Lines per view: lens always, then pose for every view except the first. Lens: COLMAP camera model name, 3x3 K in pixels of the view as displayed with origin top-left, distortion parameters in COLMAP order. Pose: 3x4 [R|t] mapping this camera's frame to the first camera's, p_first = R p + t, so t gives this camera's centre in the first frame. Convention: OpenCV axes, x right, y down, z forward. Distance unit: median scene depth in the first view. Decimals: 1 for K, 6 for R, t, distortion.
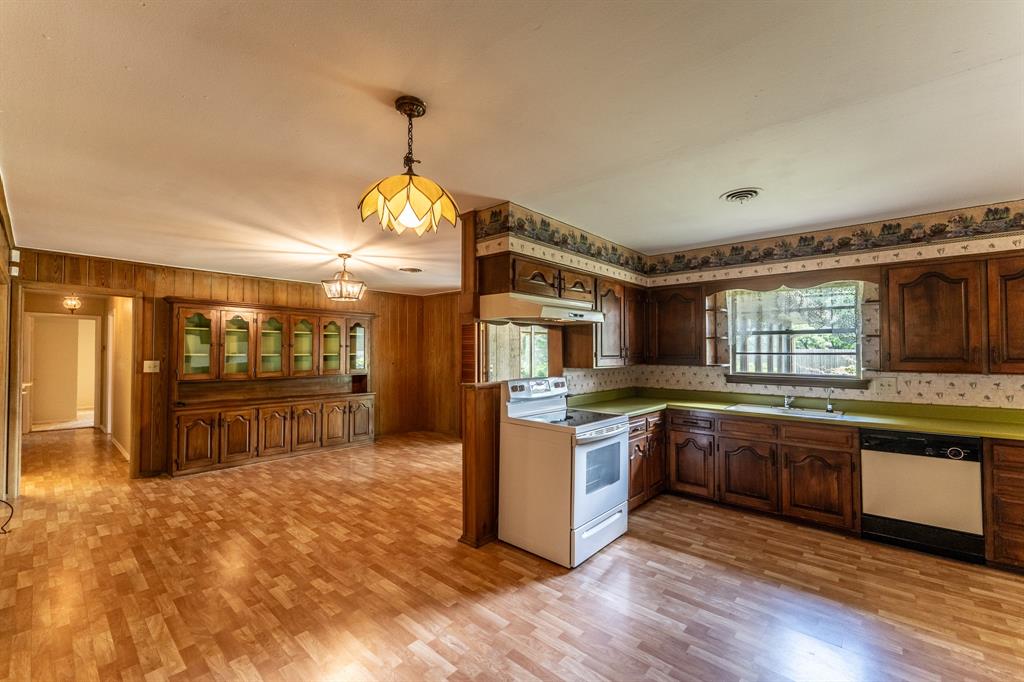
lens RADIAL K [[418.8, 0, 510.3], [0, 418.8, 343.4], [0, 0, 1]] dist [0.000578, 0.000266]
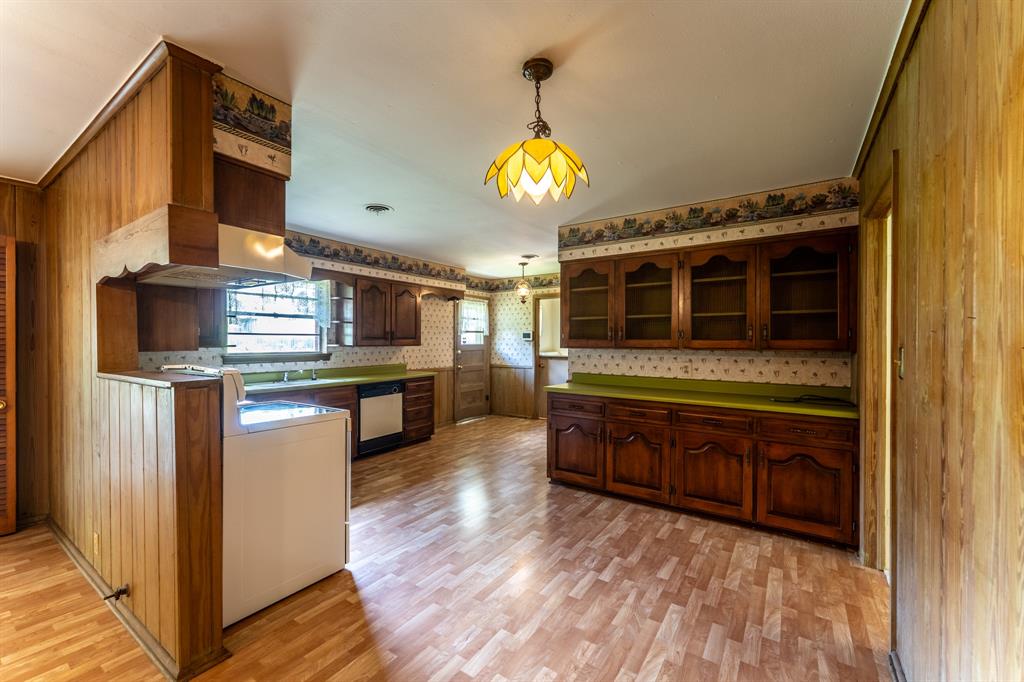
lens RADIAL K [[414.4, 0, 511.5], [0, 414.4, 342.9], [0, 0, 1]] dist [-0.000510, -0.000292]
pose [[-0.131127, -0.006603, 0.991344, -0.556785], [-0.021848, 0.999754, 0.003770, 0.031392], [-0.991125, -0.021165, -0.131239, 0.549283]]
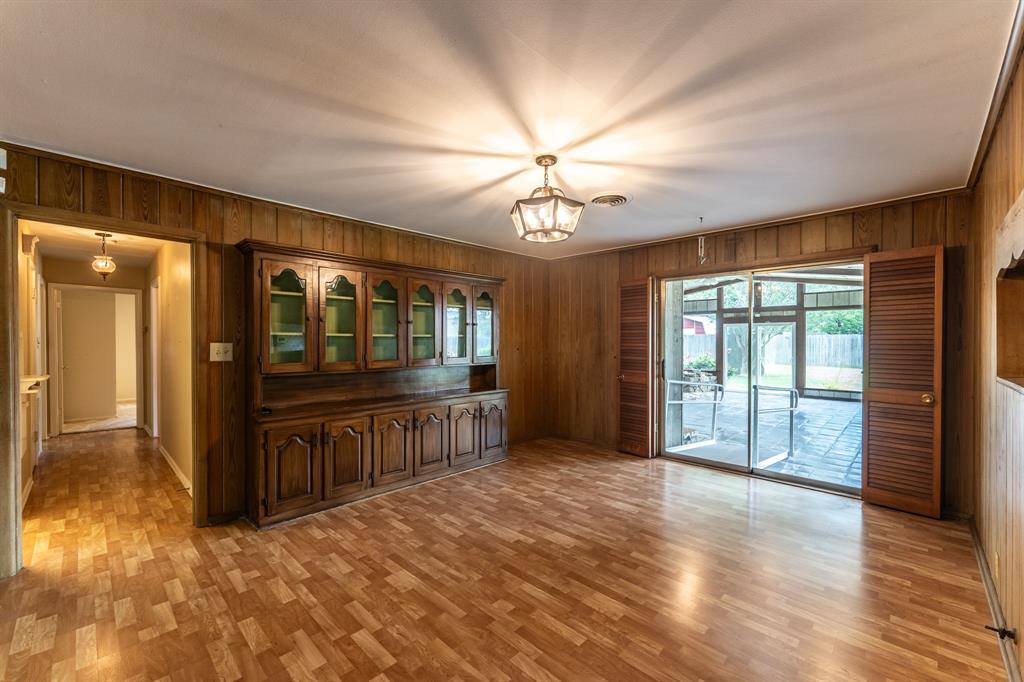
lens RADIAL K [[414.4, 0, 511.5], [0, 414.4, 342.9], [0, 0, 1]] dist [-0.000510, -0.000292]
pose [[0.999077, 0.001185, -0.042932, -0.504369], [0.000025, 0.999603, 0.028182, 0.030812], [0.042948, -0.028157, 0.998680, 0.506716]]
